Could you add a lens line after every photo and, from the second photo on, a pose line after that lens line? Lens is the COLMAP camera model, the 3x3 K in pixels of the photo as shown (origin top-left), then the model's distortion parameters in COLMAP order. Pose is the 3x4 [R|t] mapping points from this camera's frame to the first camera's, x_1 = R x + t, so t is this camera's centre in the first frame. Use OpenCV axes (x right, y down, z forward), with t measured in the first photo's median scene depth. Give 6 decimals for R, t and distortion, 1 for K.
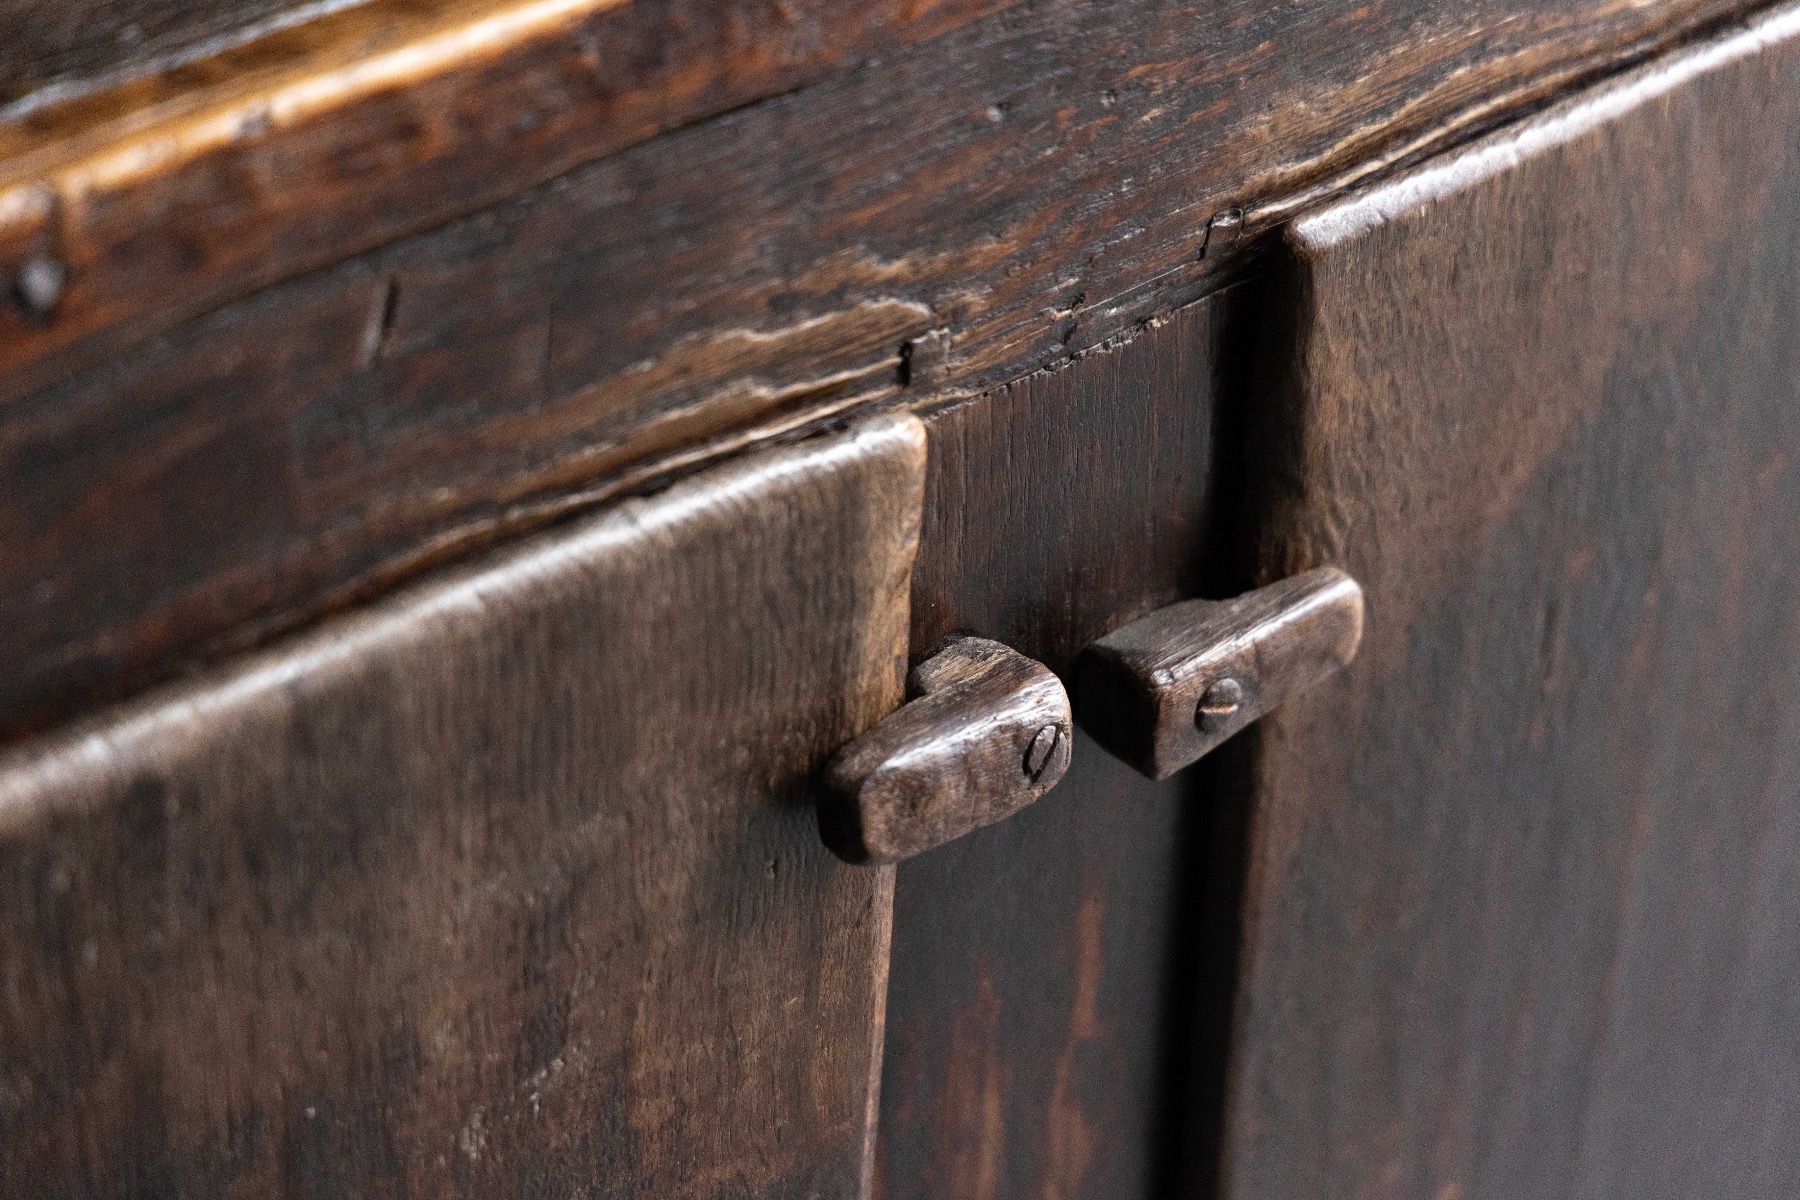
lens RADIAL K [[5400.0, 0, 996.2], [0, 5400.0, 608.0], [0, 0, 1]] dist [-0.101193, 0.670209]
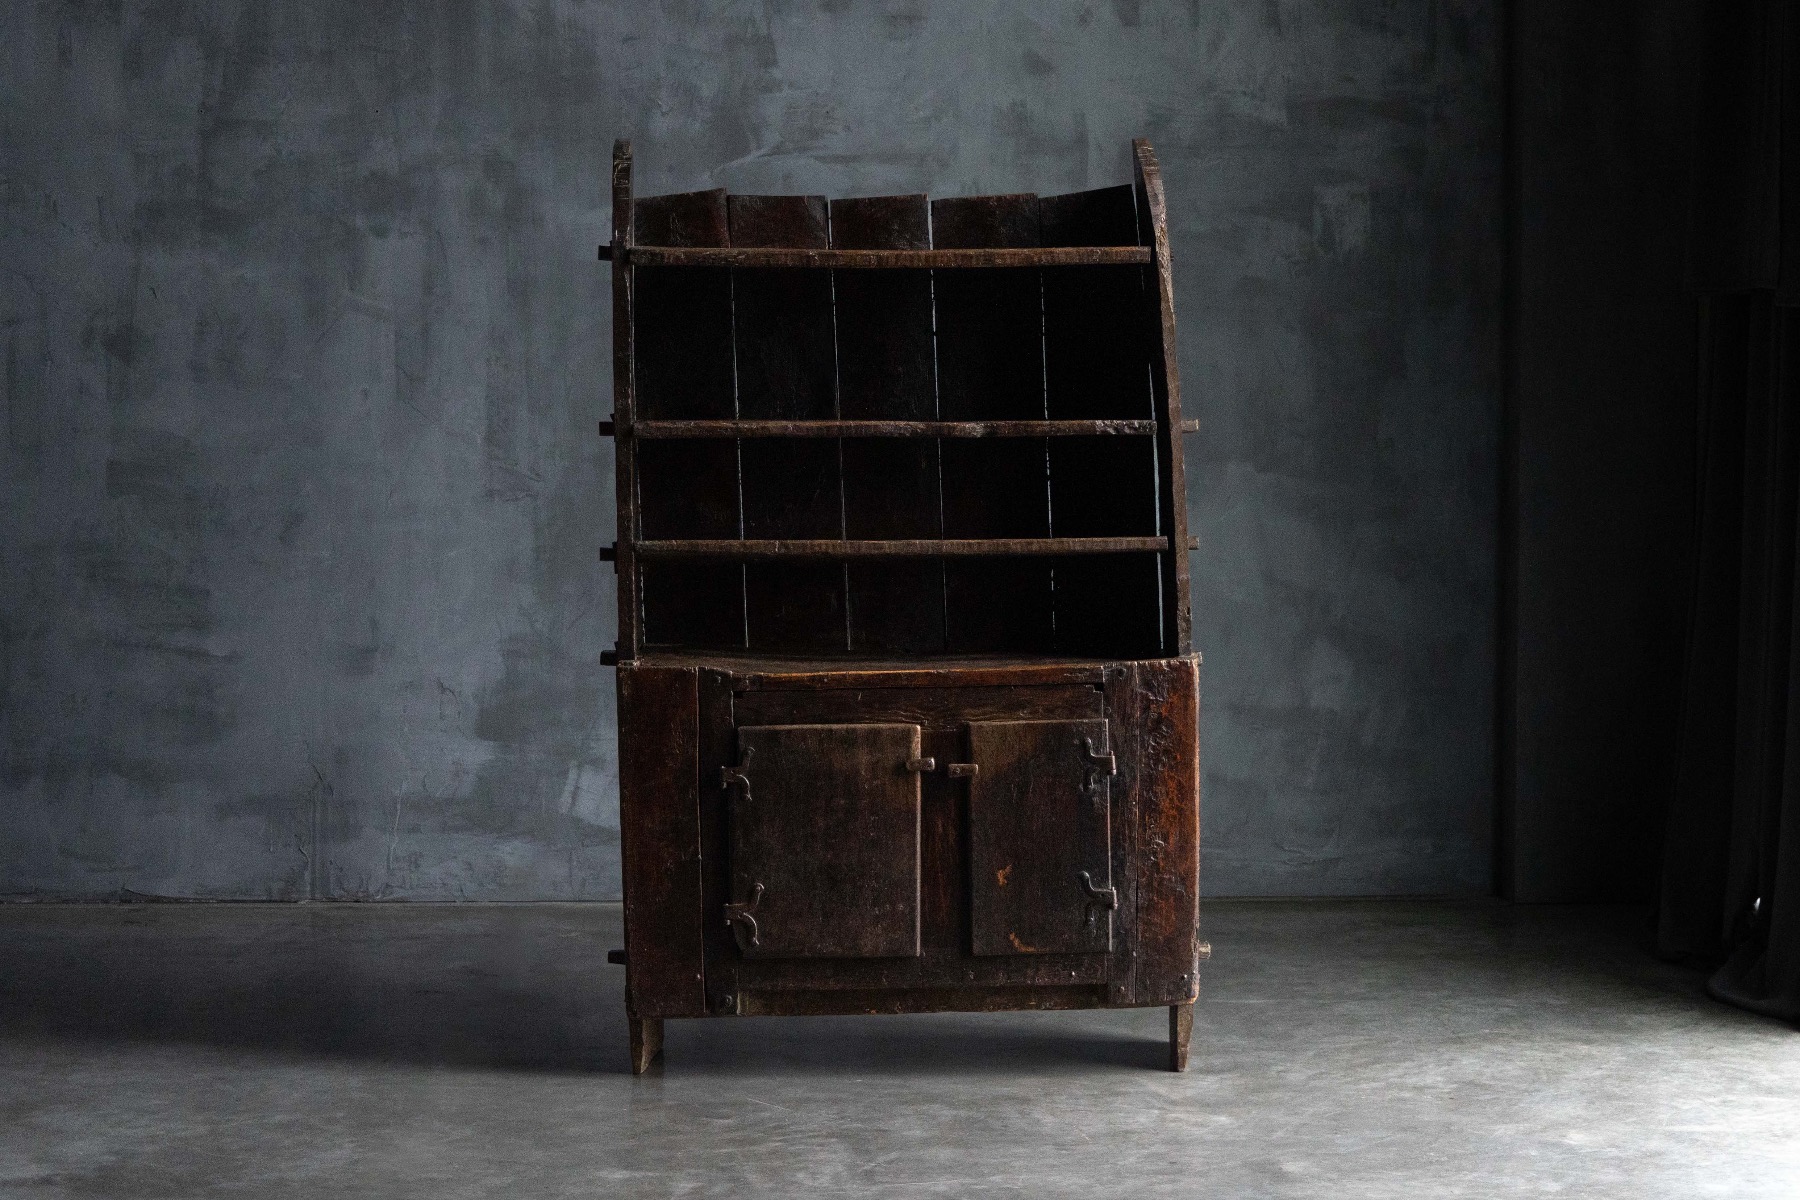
lens RADIAL K [[3837.1, 0, 900.0], [0, 3837.1, 600.0], [0, 0, 1]] dist [0.002299, 0.062611]
pose [[0.764272, -0.014004, -0.644742, 4.874434], [-0.321830, 0.858091, -0.400132, 2.812055], [0.558851, 0.513307, 0.651308, -4.109462]]
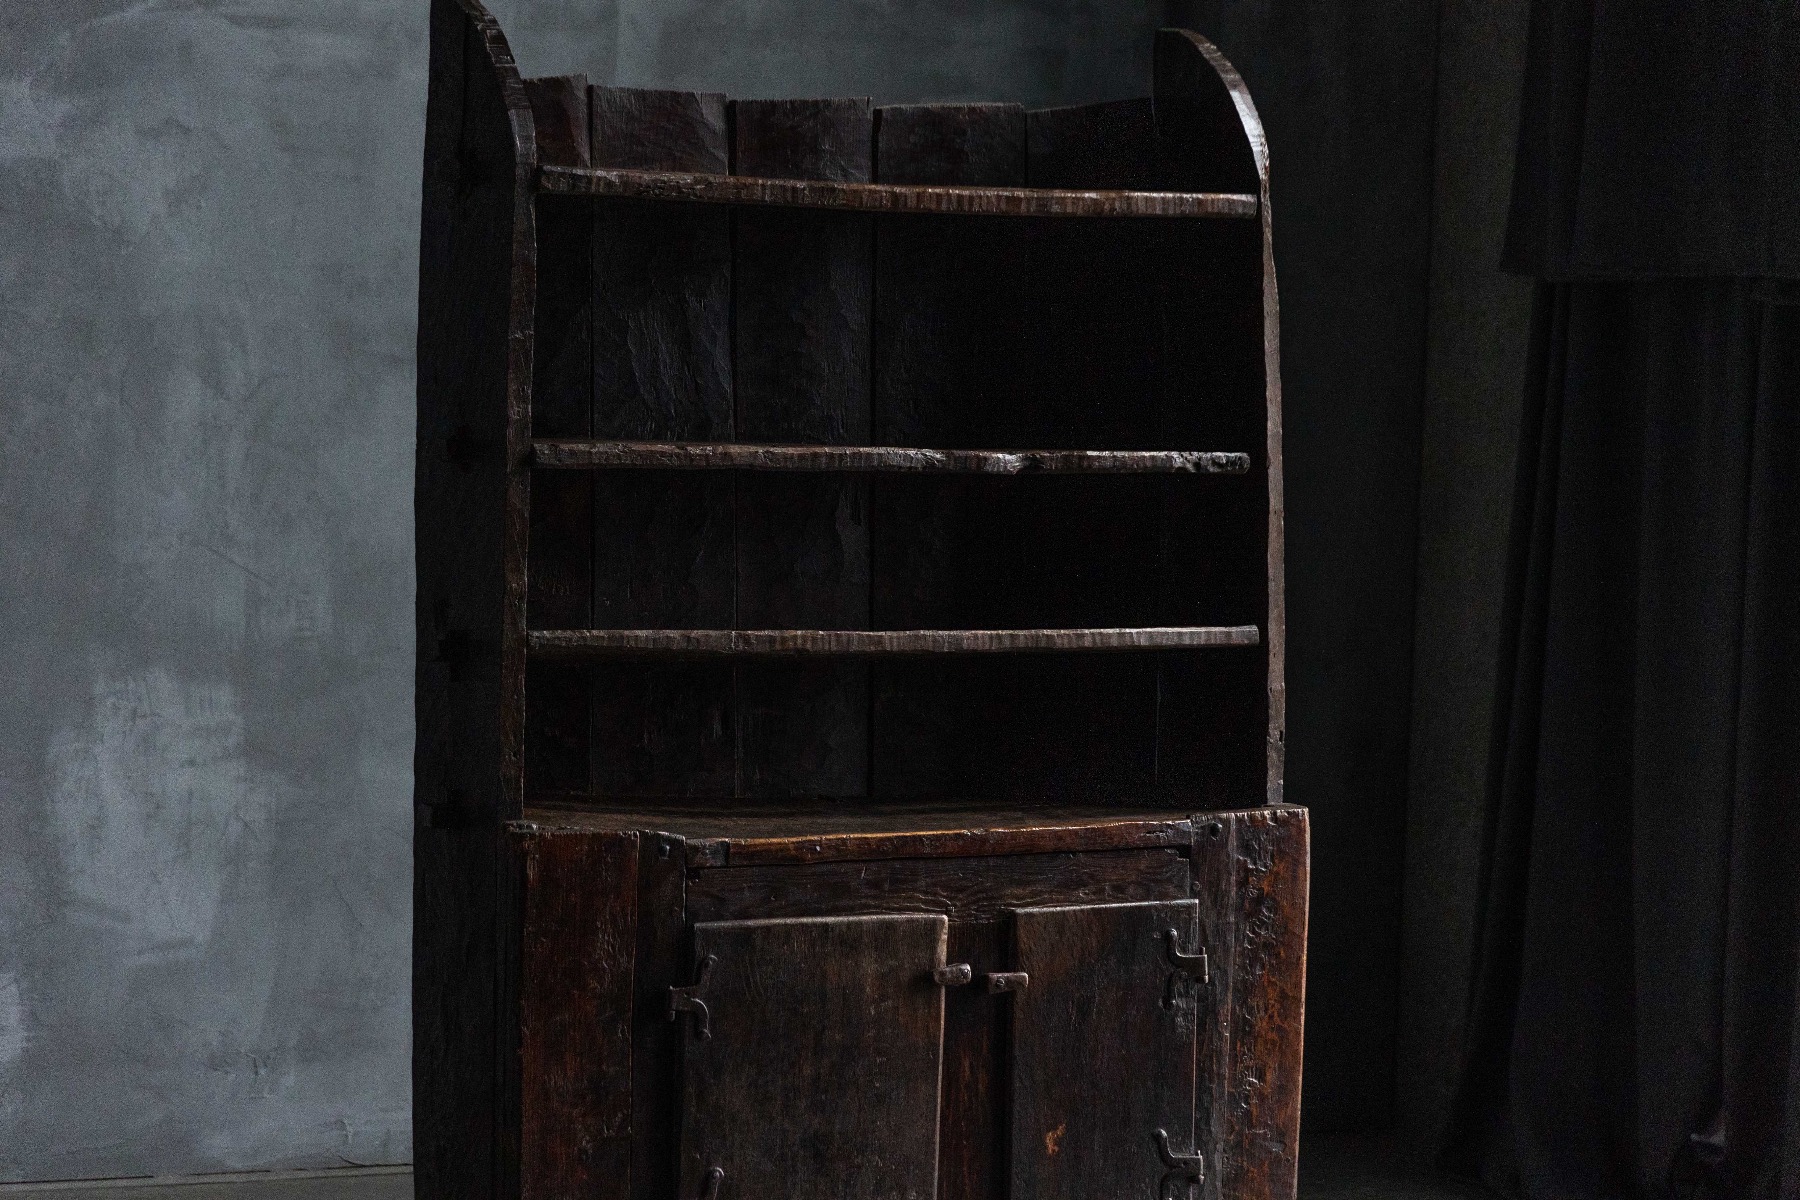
lens RADIAL K [[5400.0, 0, 996.2], [0, 5400.0, 608.0], [0, 0, 1]] dist [-0.101193, 0.670209]
pose [[0.970693, -0.015309, -0.239835, 1.730362], [-0.112073, 0.853971, -0.508107, 3.169039], [0.212591, 0.520095, 0.827228, -4.972173]]
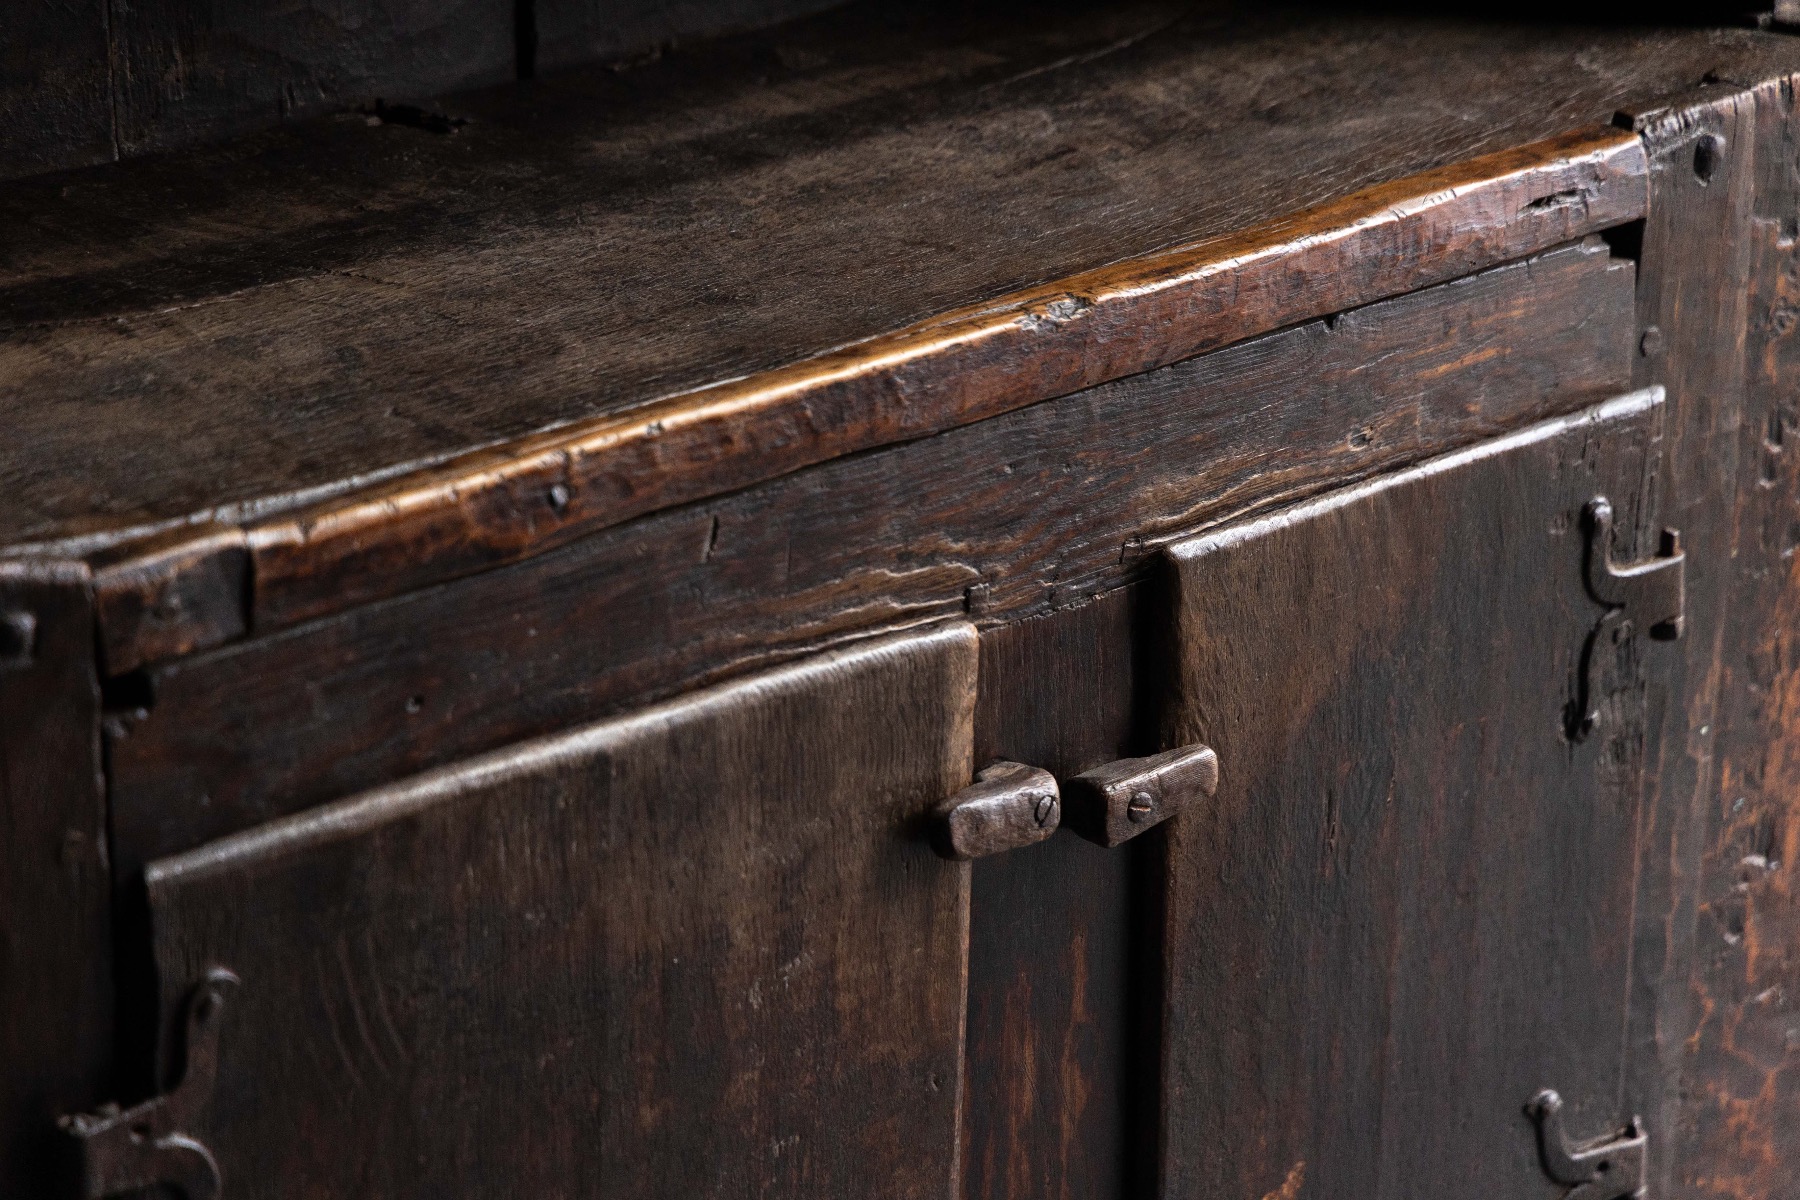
lens RADIAL K [[5400.0, 0, 996.2], [0, 5400.0, 608.0], [0, 0, 1]] dist [-0.101193, 0.670209]
pose [[0.999299, -0.032481, -0.018593, 0.030656], [0.027632, 0.975371, -0.218834, 0.392982], [0.025243, 0.218167, 0.975585, -0.931486]]
